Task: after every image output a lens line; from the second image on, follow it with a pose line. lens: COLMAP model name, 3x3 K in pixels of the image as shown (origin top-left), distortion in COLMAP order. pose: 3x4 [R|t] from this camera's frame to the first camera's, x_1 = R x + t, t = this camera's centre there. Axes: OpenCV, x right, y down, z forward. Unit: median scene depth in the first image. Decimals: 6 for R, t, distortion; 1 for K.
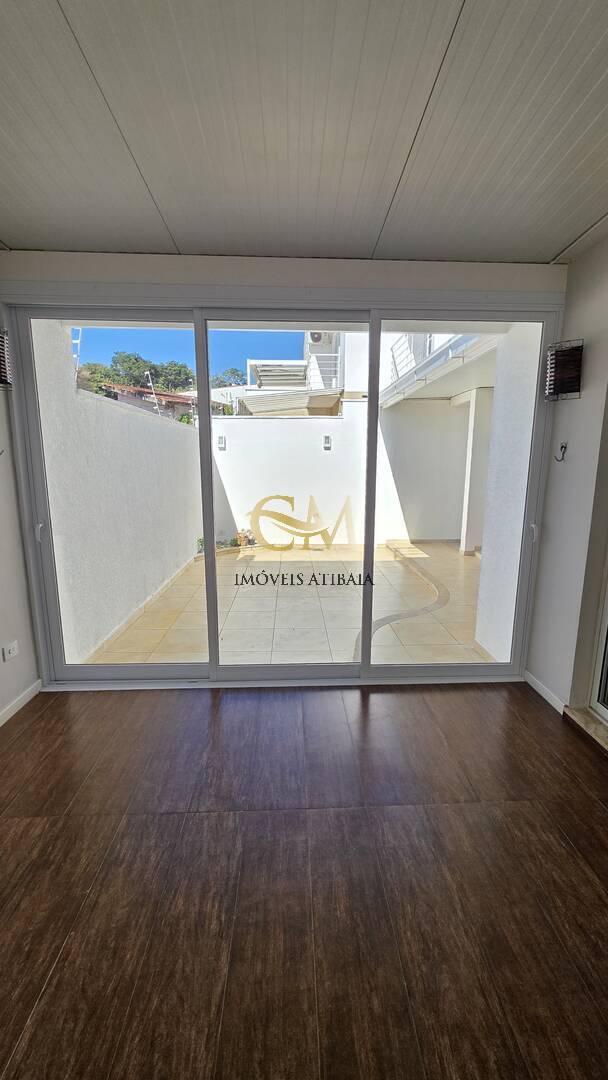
lens RADIAL K [[428.6, 0, 308.0], [0, 428.6, 537.8], [0, 0, 1]] dist [0.003142, 0.000438]
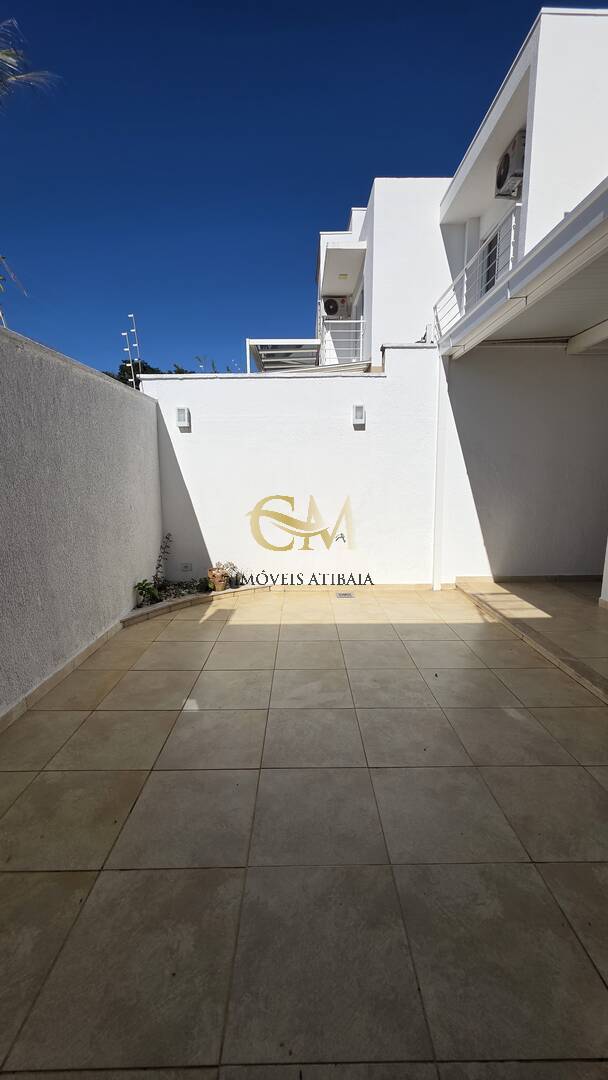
lens RADIAL K [[428.6, 0, 308.0], [0, 428.6, 537.8], [0, 0, 1]] dist [0.003142, 0.000438]
pose [[0.999663, -0.005151, -0.025460, -0.012127], [0.004522, 0.999684, -0.024709, -0.038430], [0.025579, 0.024586, 0.999370, 0.401187]]
